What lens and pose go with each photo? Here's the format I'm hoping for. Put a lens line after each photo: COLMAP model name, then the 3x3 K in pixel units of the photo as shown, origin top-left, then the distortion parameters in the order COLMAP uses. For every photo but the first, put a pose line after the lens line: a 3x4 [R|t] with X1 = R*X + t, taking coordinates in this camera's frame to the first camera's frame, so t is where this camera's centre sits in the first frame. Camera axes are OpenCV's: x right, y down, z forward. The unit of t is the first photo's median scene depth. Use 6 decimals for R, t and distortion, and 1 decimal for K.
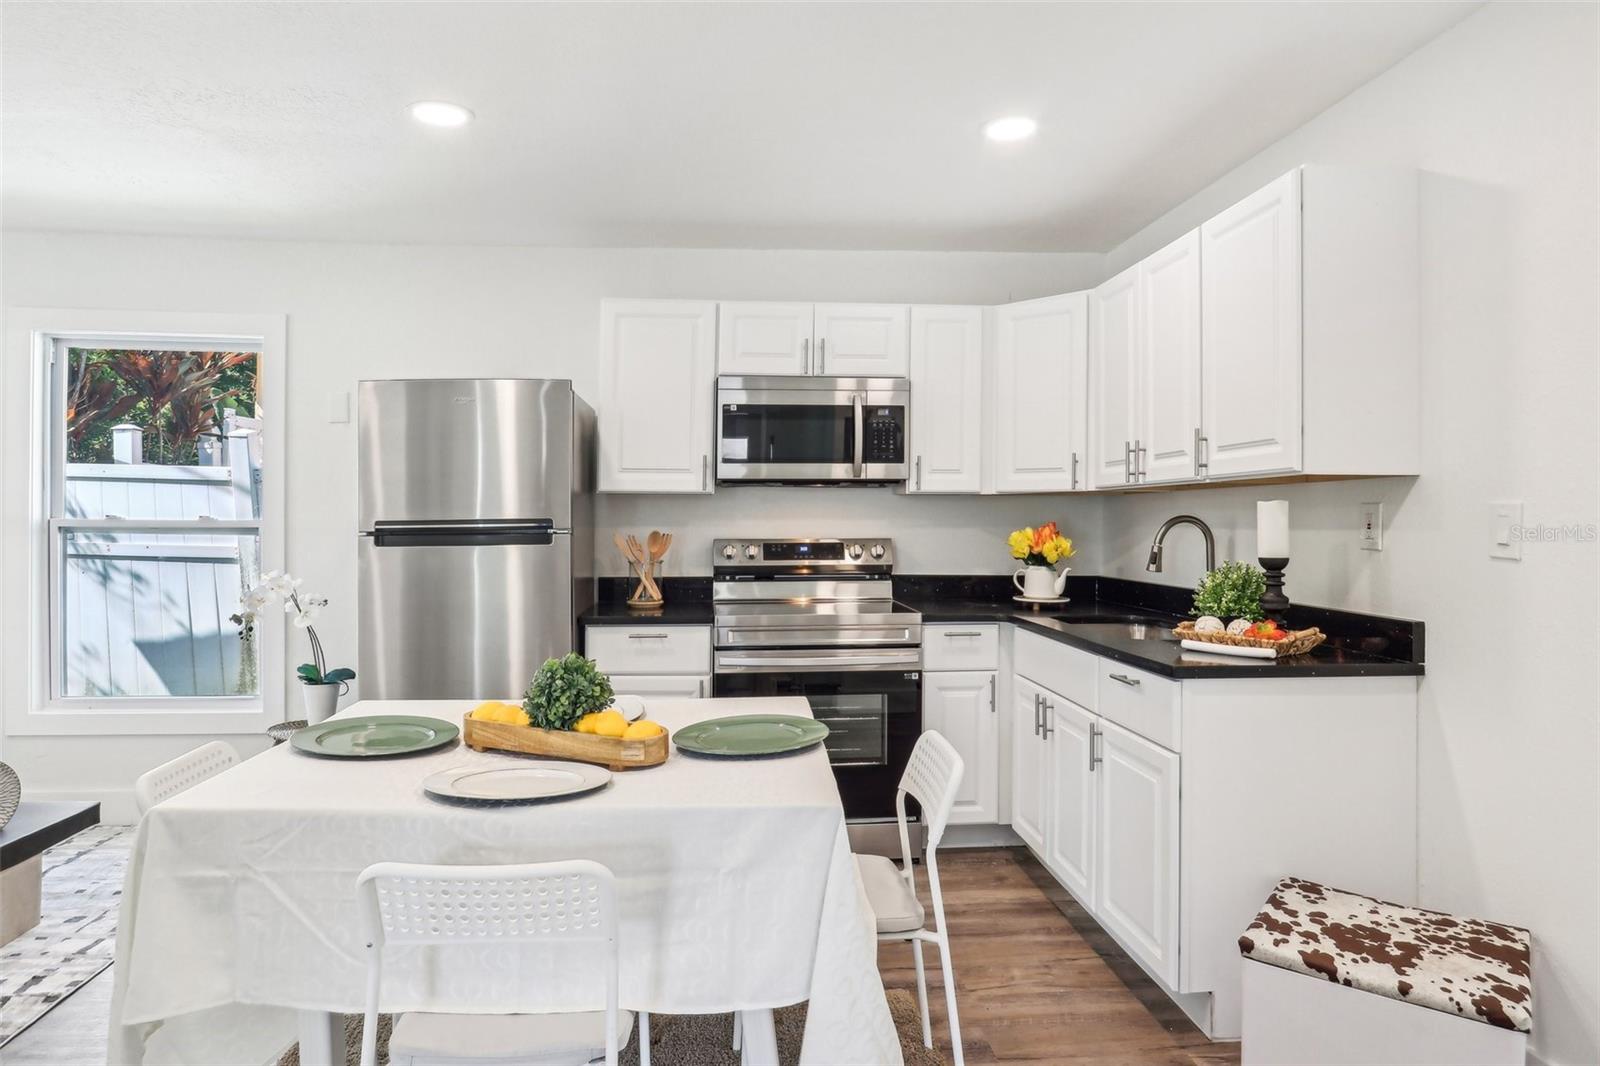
lens RADIAL K [[957.9, 0, 796.9], [0, 957.9, 511.4], [0, 0, 1]] dist [-0.006721, 0.000183]
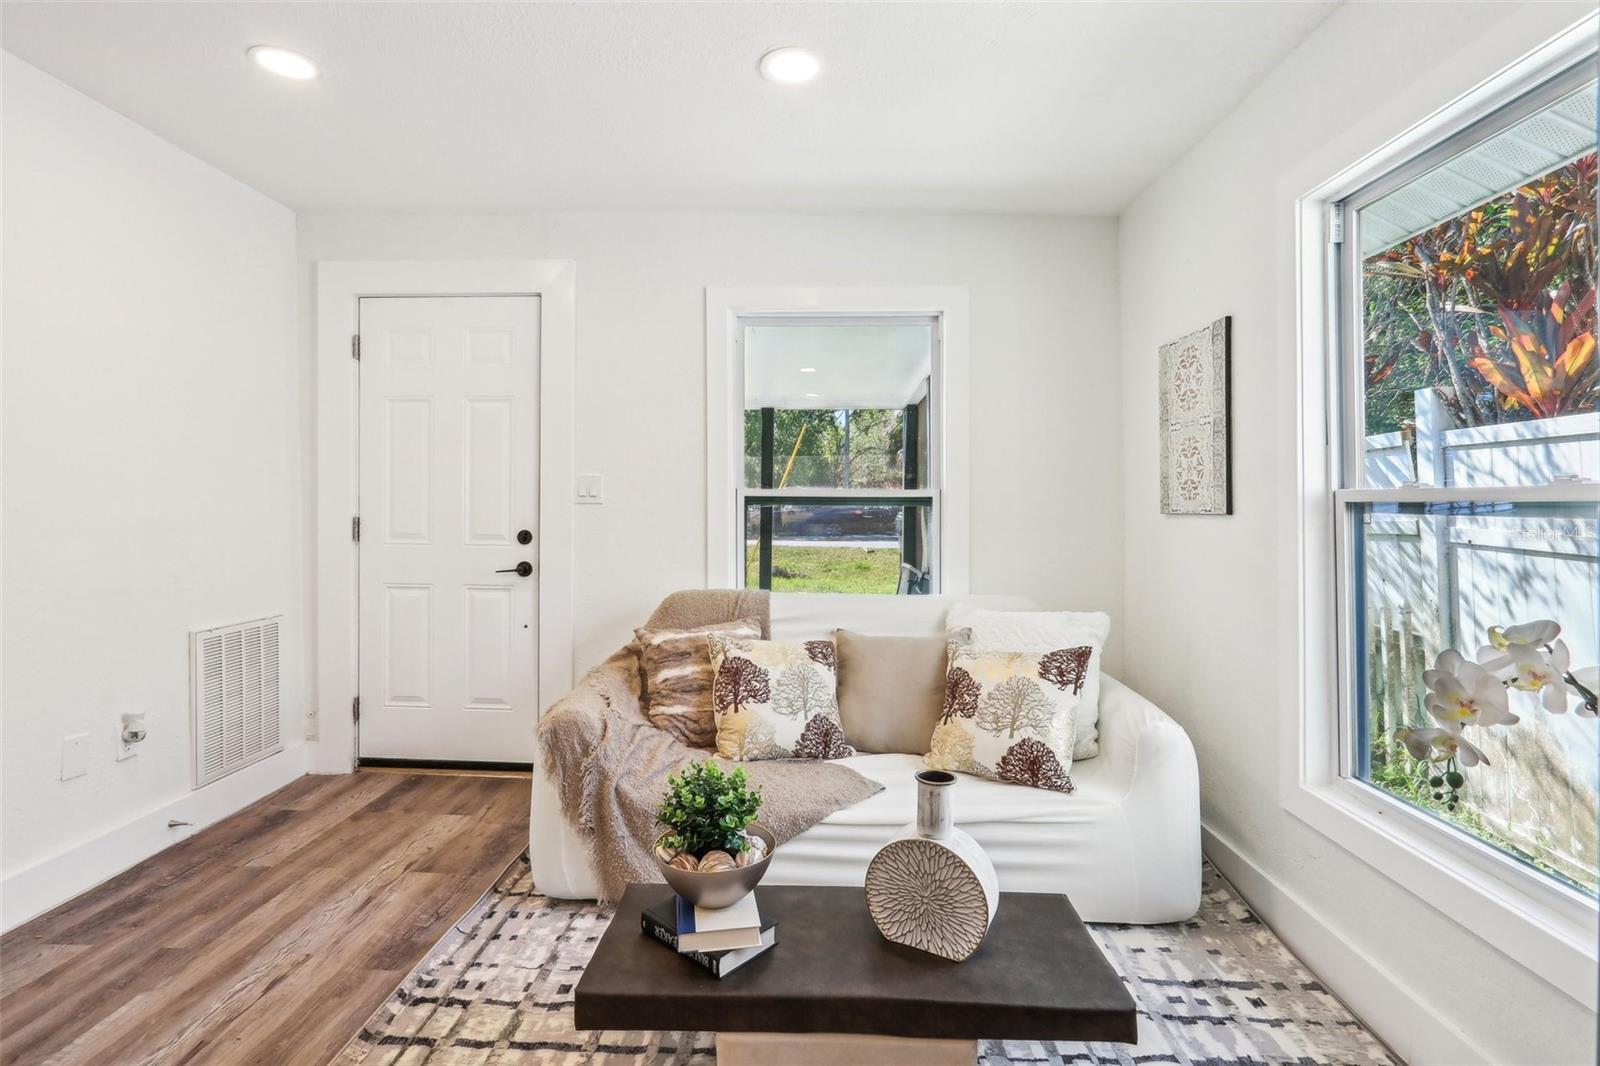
lens RADIAL K [[763.9, 0, 786.2], [0, 763.9, 516.0], [0, 0, 1]] dist [-0.013902, 0.000125]
pose [[-0.133905, 0.008515, -0.990958, -0.250471], [-0.005715, 0.999940, 0.009365, 0.023776], [0.990978, 0.006917, -0.133848, 0.740678]]
